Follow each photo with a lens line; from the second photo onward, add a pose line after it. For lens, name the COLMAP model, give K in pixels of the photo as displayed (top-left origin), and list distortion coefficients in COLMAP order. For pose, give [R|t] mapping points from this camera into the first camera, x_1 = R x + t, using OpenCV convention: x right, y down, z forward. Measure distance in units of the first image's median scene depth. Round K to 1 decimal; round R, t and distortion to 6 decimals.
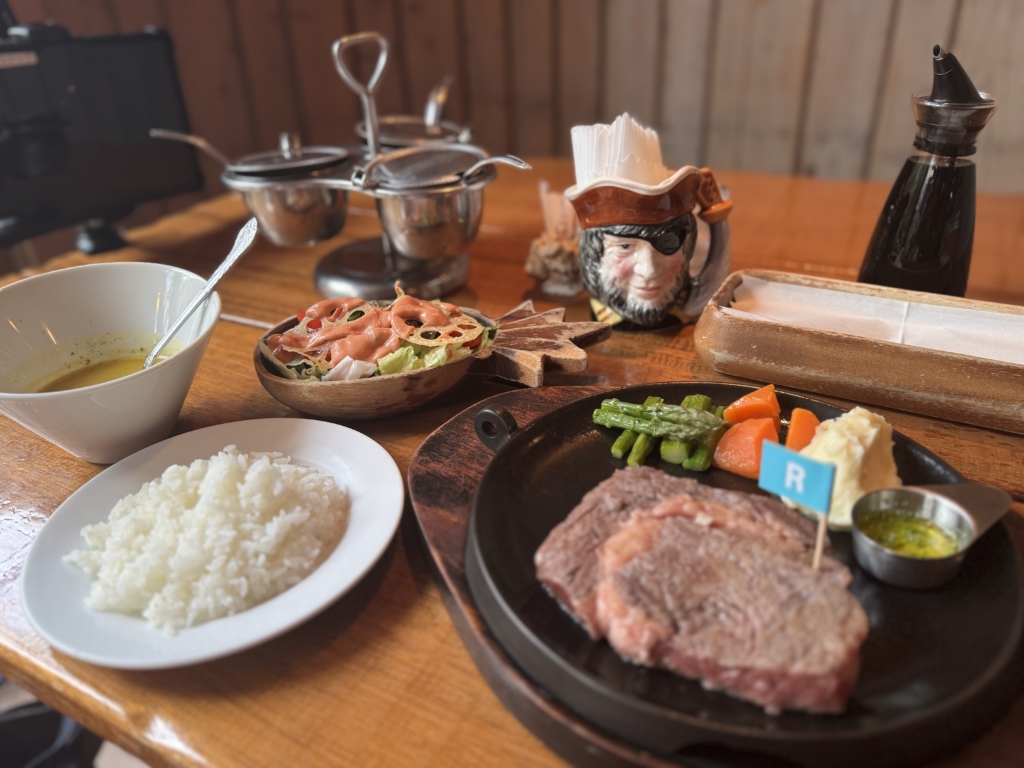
lens RADIAL K [[725.0, 0, 512.0], [0, 725.0, 384.0], [0, 0, 1]] dist [0.088257, -0.120361]
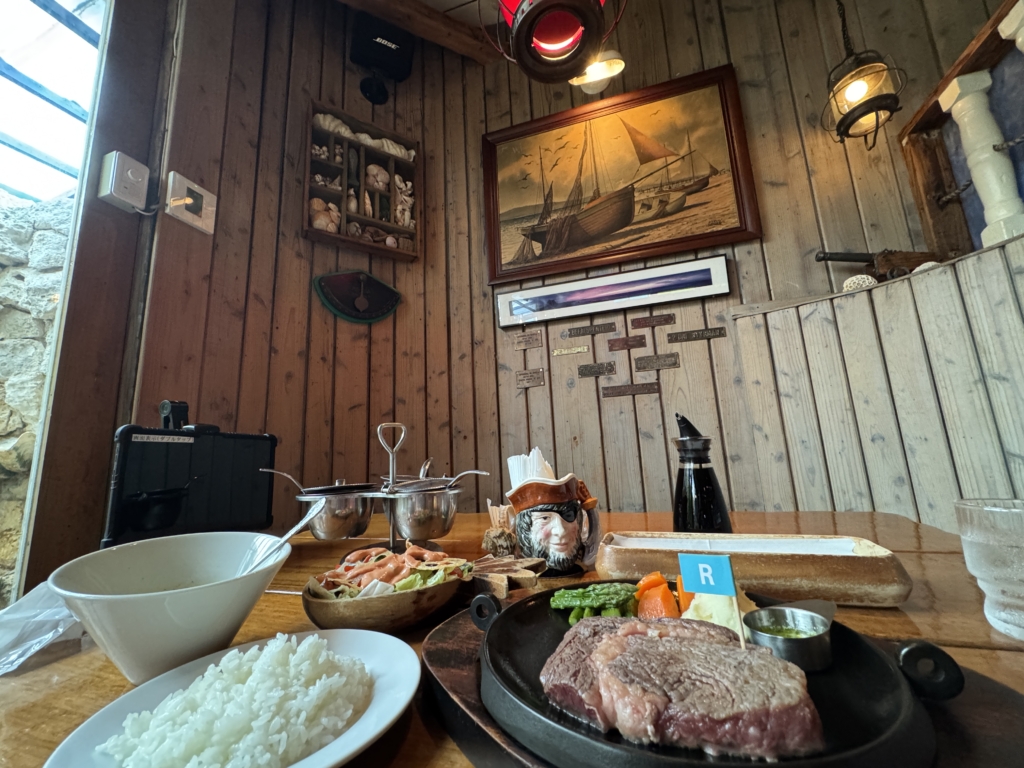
lens RADIAL K [[412.2, 0, 512.0], [0, 412.2, 384.0], [0, 0, 1]] dist [-0.000499, 0.008776]
pose [[0.986609, 0.020926, 0.161753, -0.099175], [0.087108, 0.770846, -0.631038, 0.204989], [-0.137891, 0.636678, 0.758701, 0.095824]]
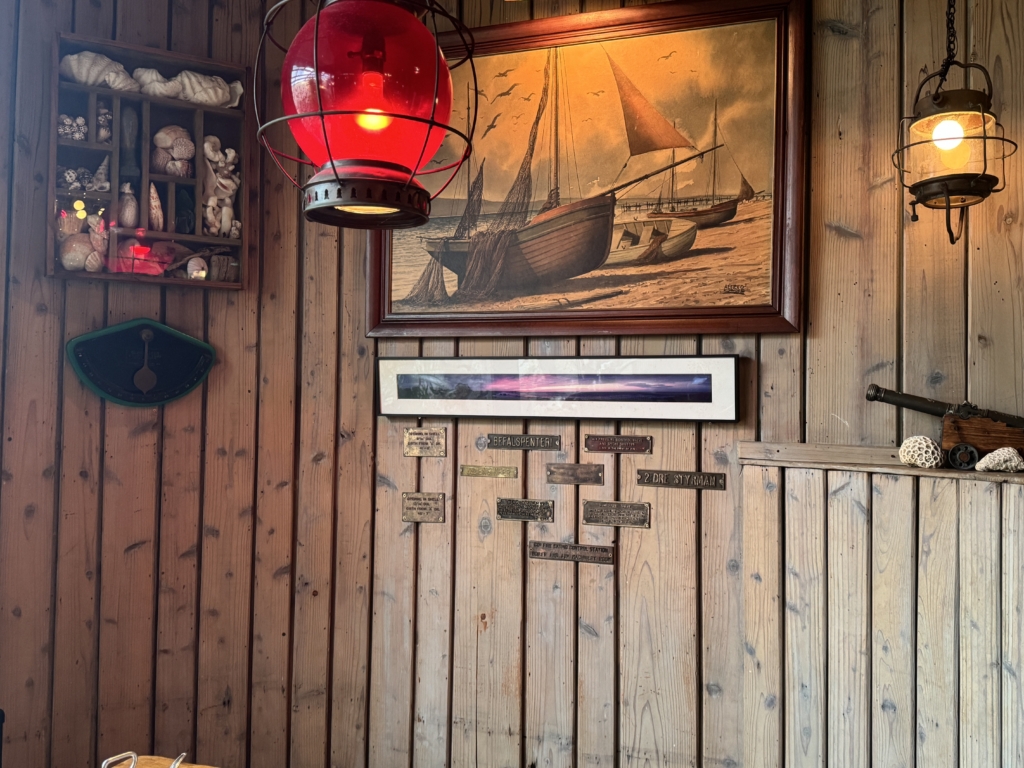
lens RADIAL K [[983.6, 0, 512.0], [0, 983.6, 384.0], [0, 0, 1]] dist [0.214452, -0.462285]
pose [[0.994243, 0.057060, 0.090694, 0.125323], [-0.003832, 0.864812, -0.502081, 0.129835], [-0.107082, 0.498843, 0.860052, -0.621608]]
